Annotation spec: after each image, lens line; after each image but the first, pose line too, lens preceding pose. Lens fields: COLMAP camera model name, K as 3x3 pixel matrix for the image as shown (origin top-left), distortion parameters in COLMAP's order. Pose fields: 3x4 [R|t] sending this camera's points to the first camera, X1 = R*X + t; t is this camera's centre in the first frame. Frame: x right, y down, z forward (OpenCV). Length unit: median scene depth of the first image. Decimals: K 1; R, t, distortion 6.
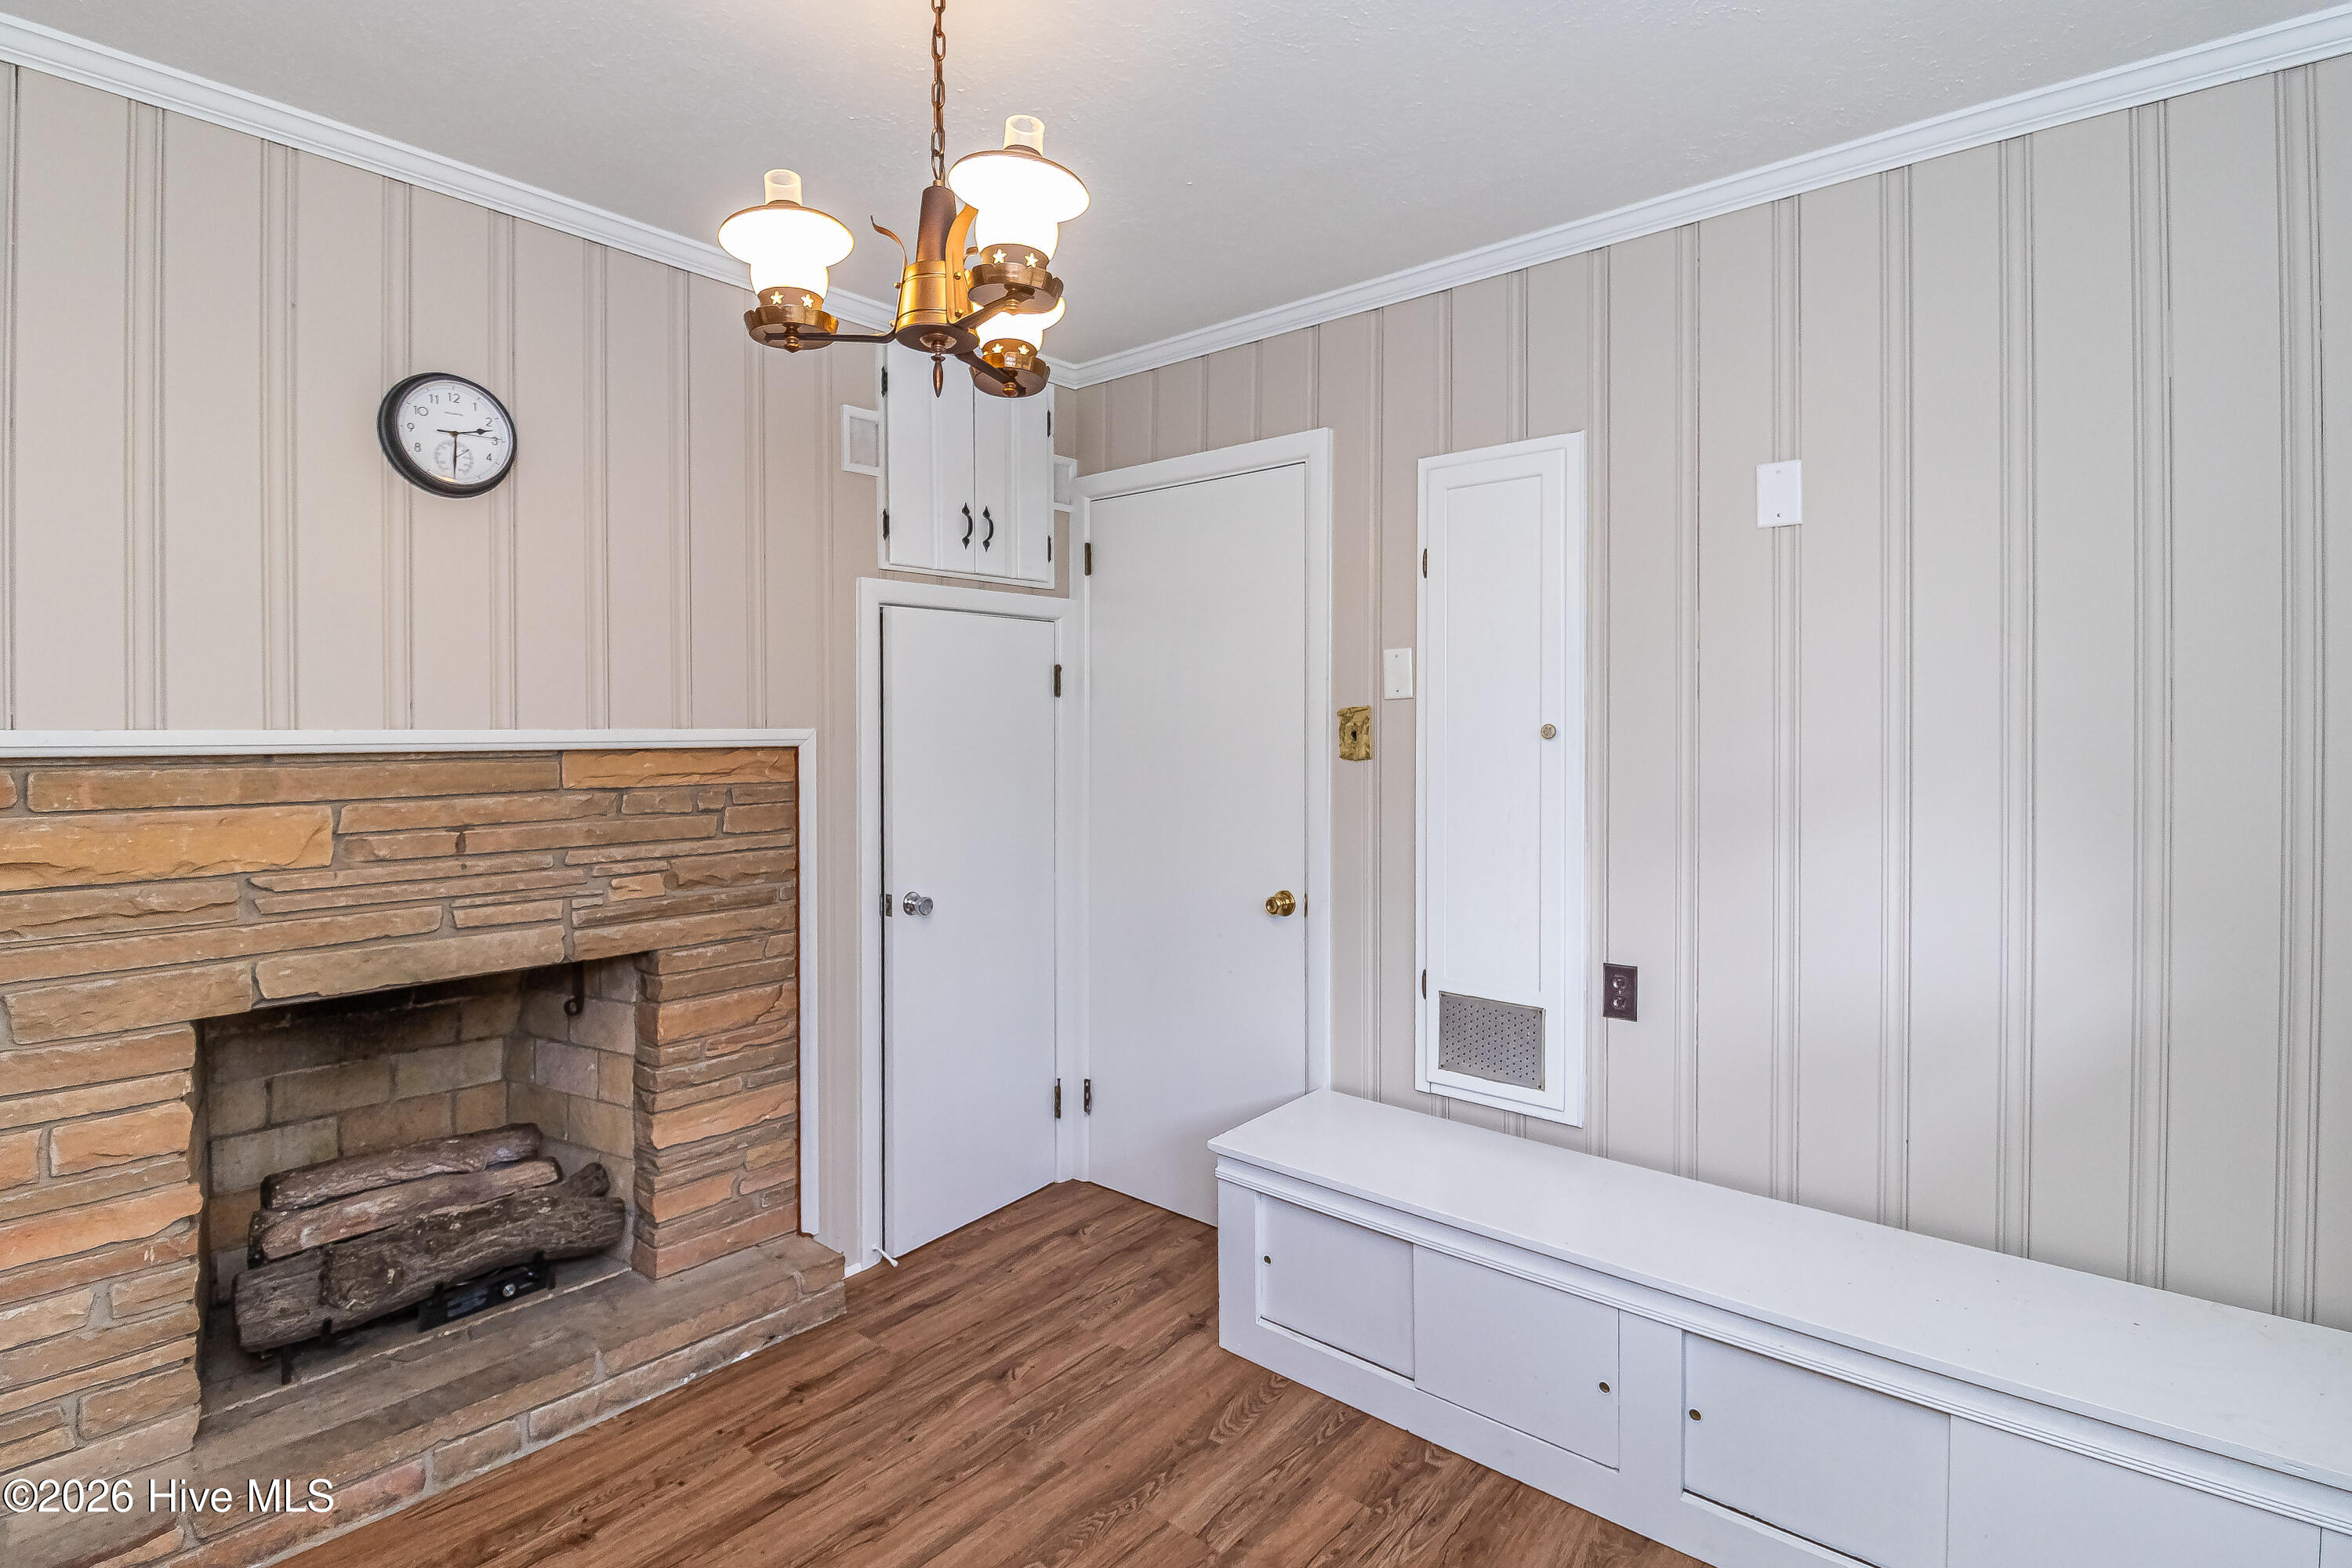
lens RADIAL K [[1133.3, 0, 1174.3], [0, 1133.3, 739.6], [0, 0, 1]] dist [-0.001193, -0.012215]
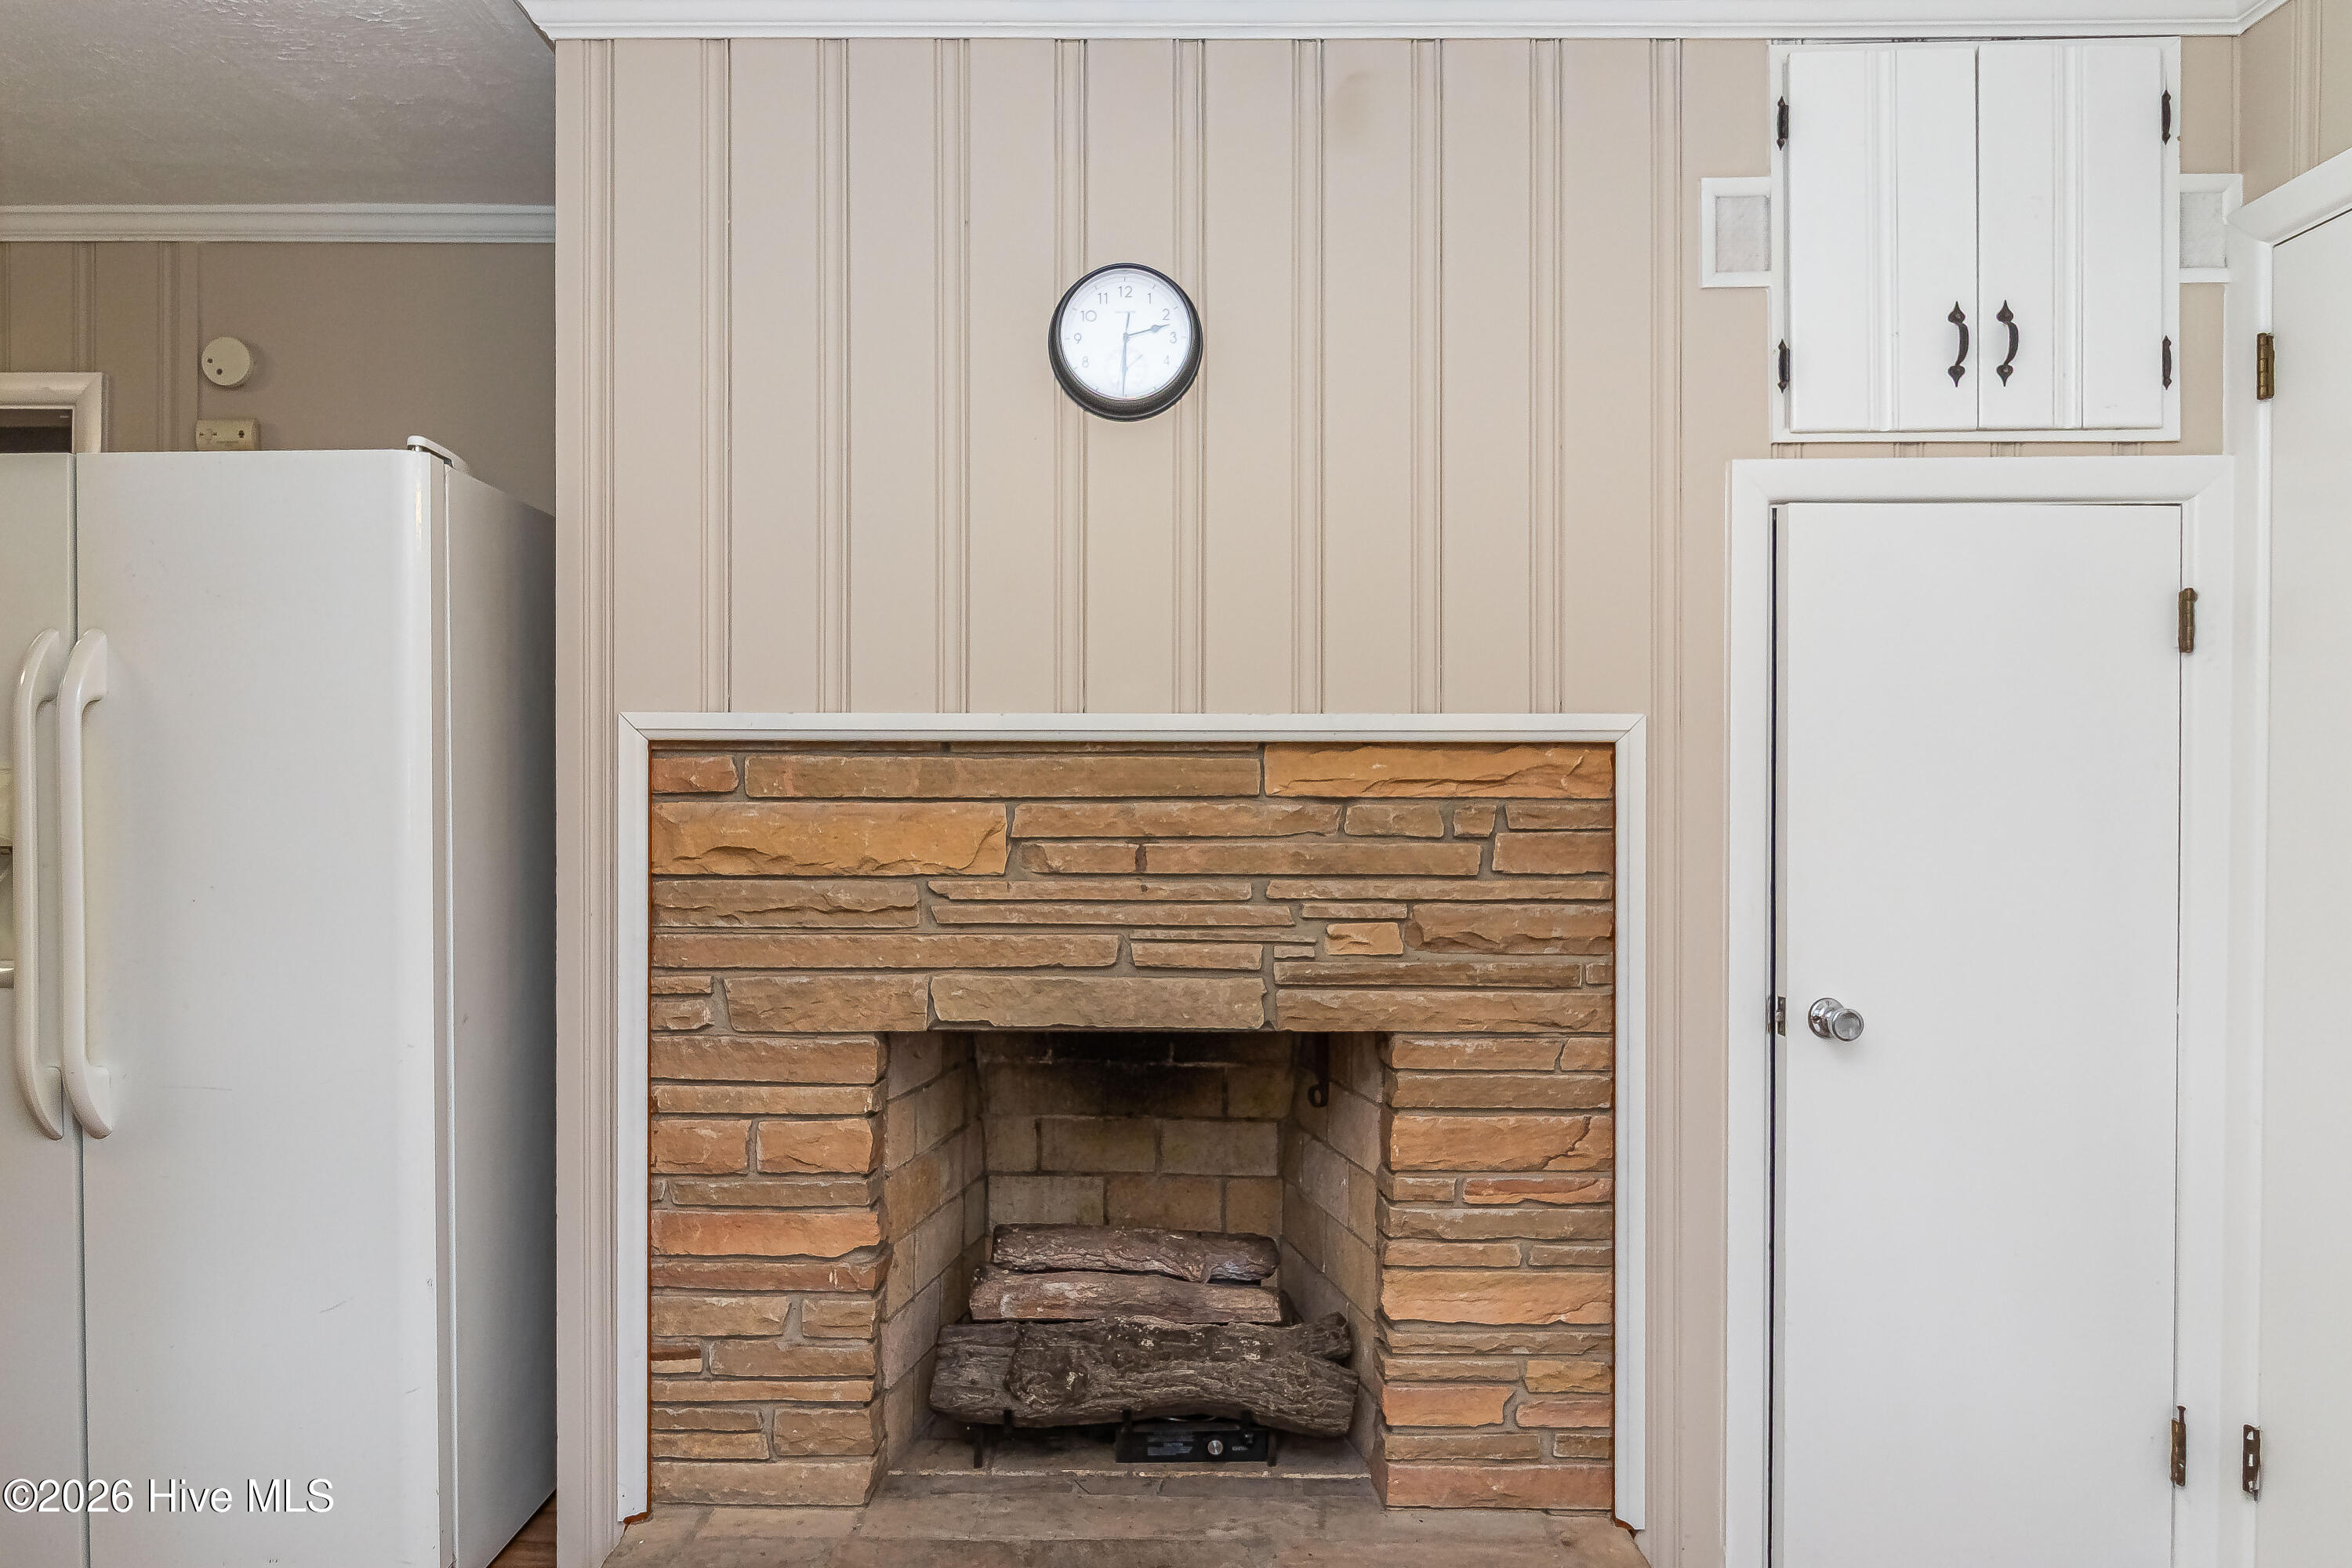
lens RADIAL K [[1415.4, 0, 1122.6], [0, 1415.4, 806.4], [0, 0, 1]] dist [0.000134, -0.005328]
pose [[0.641884, 0.007882, -0.766761, 0.108303], [-0.010437, 0.999944, 0.001542, 0.049554], [0.766731, 0.007013, 0.641931, 0.329091]]
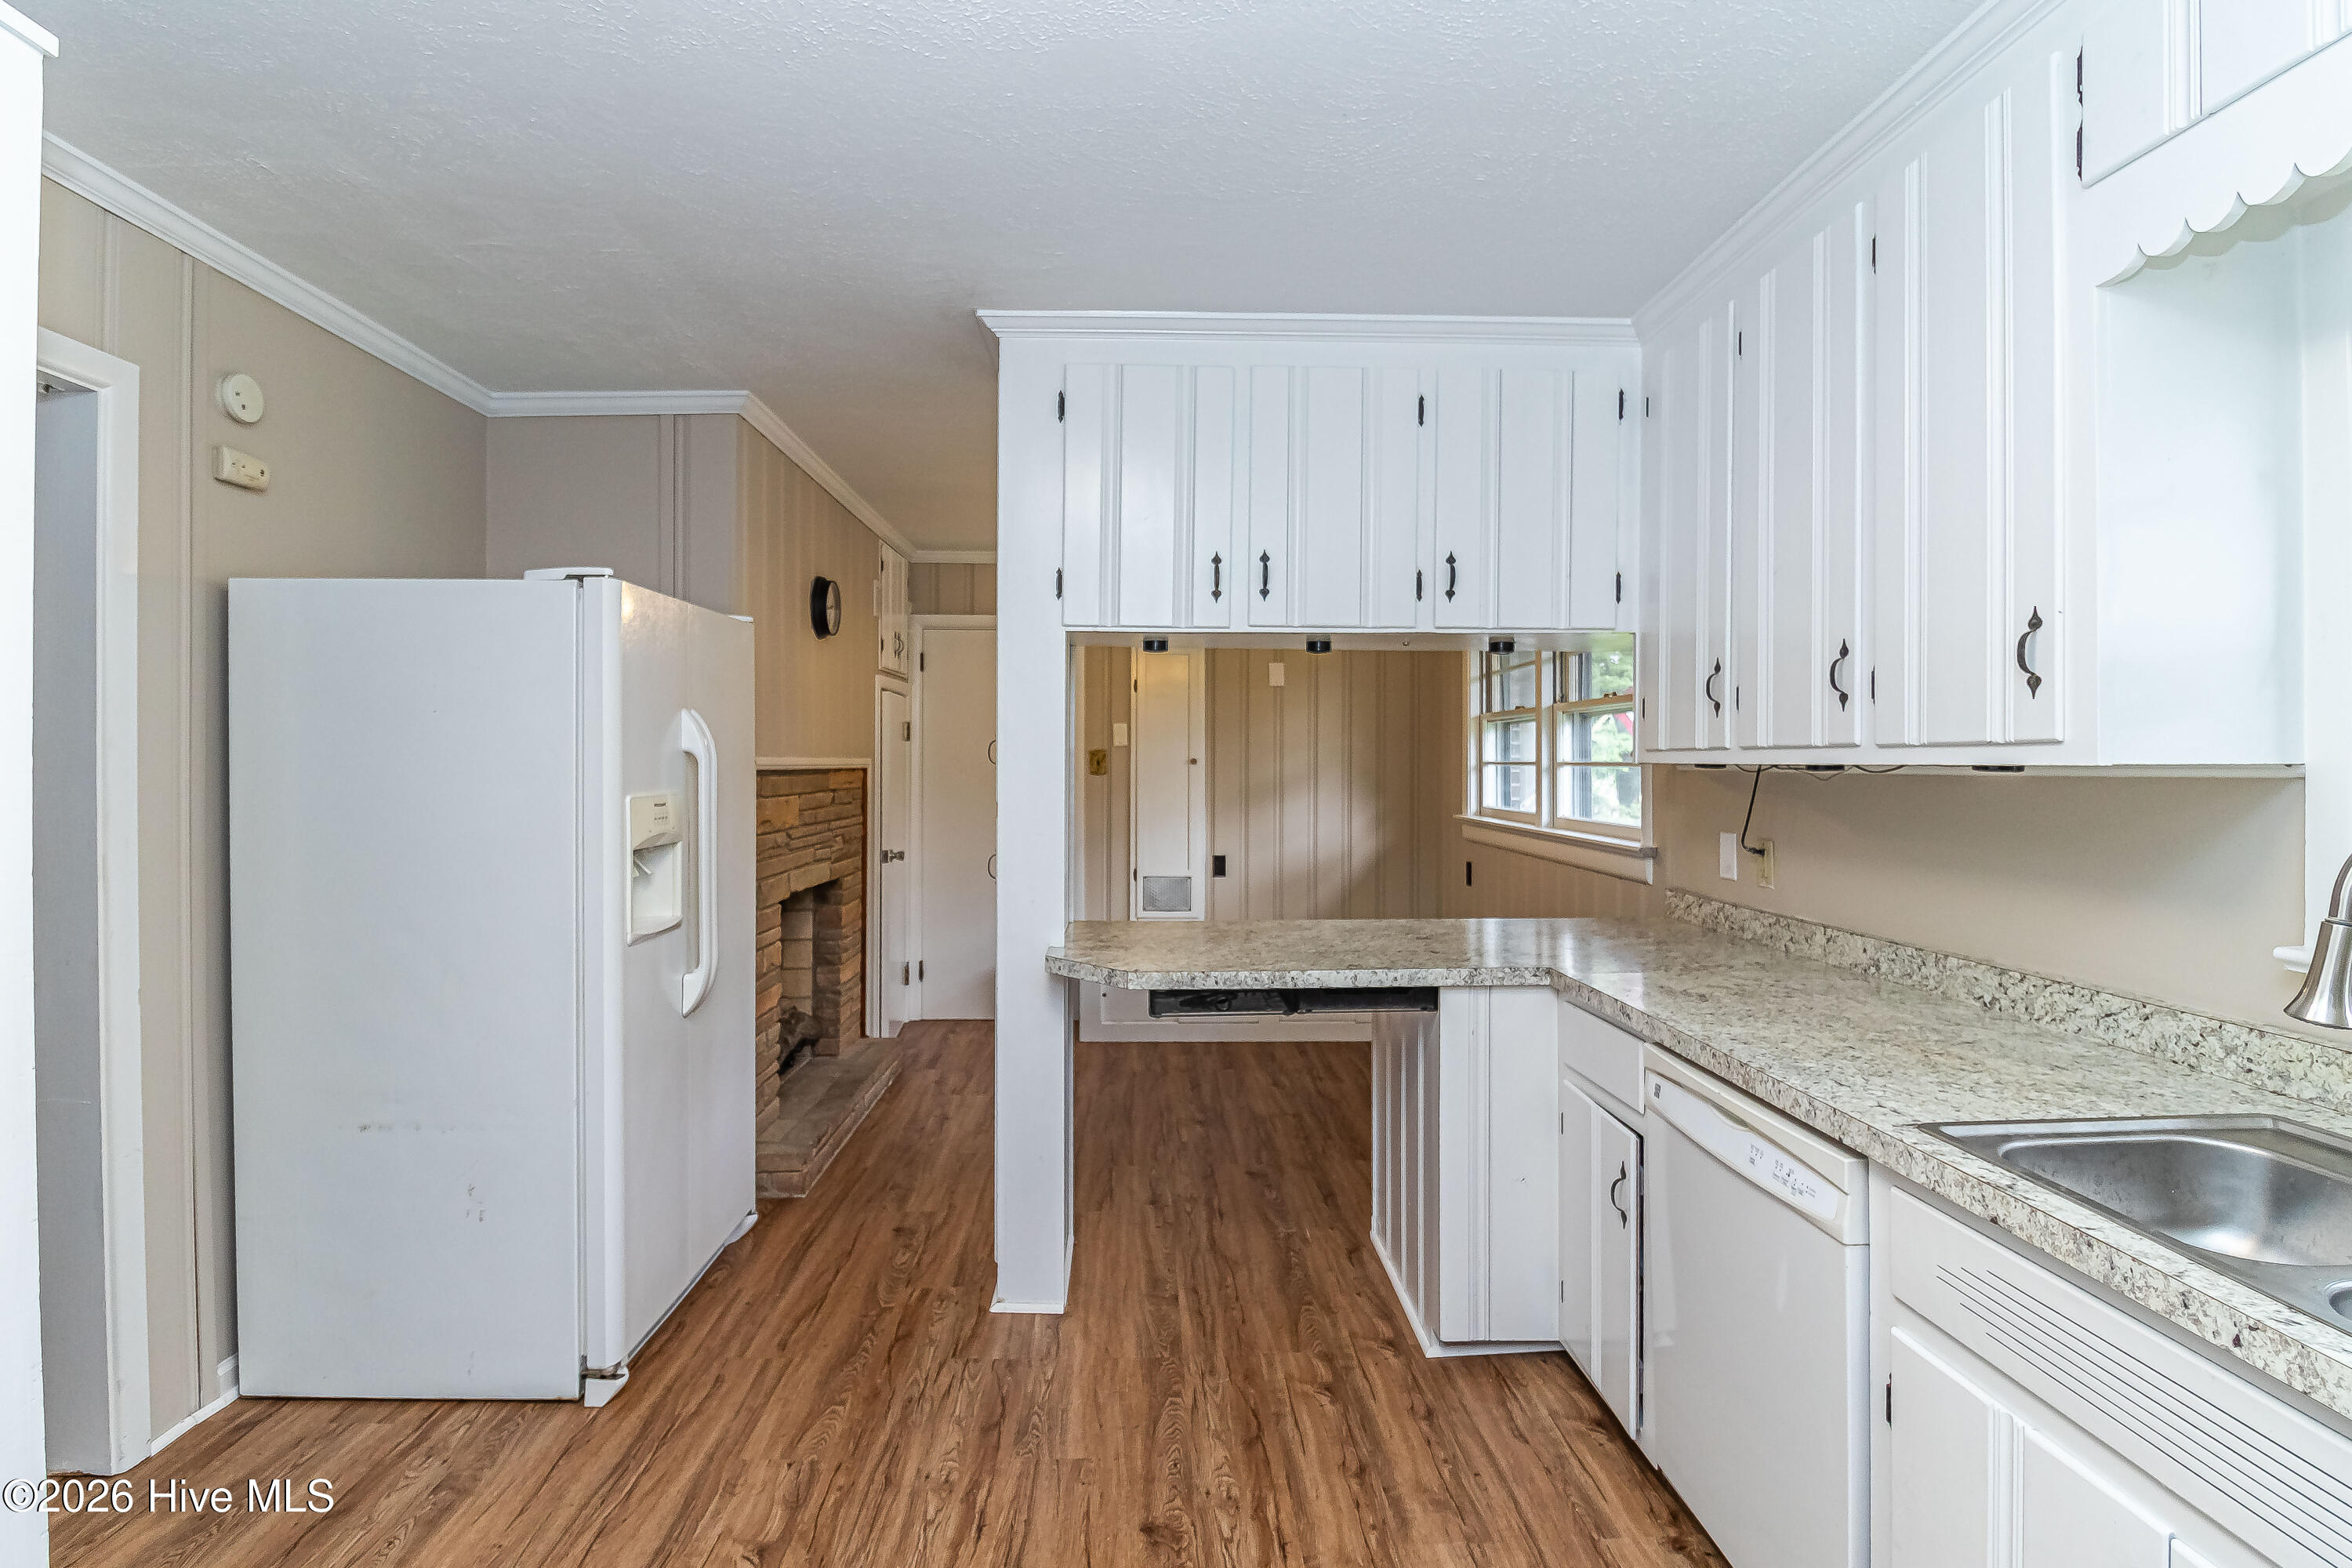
lens RADIAL K [[1133.3, 0, 1174.3], [0, 1133.3, 739.6], [0, 0, 1]] dist [-0.001193, -0.012215]
pose [[0.744264, 0.016517, 0.667682, -1.364913], [0.005877, 0.999493, -0.031277, 0.023589], [-0.667860, 0.027203, 0.743790, -0.803456]]
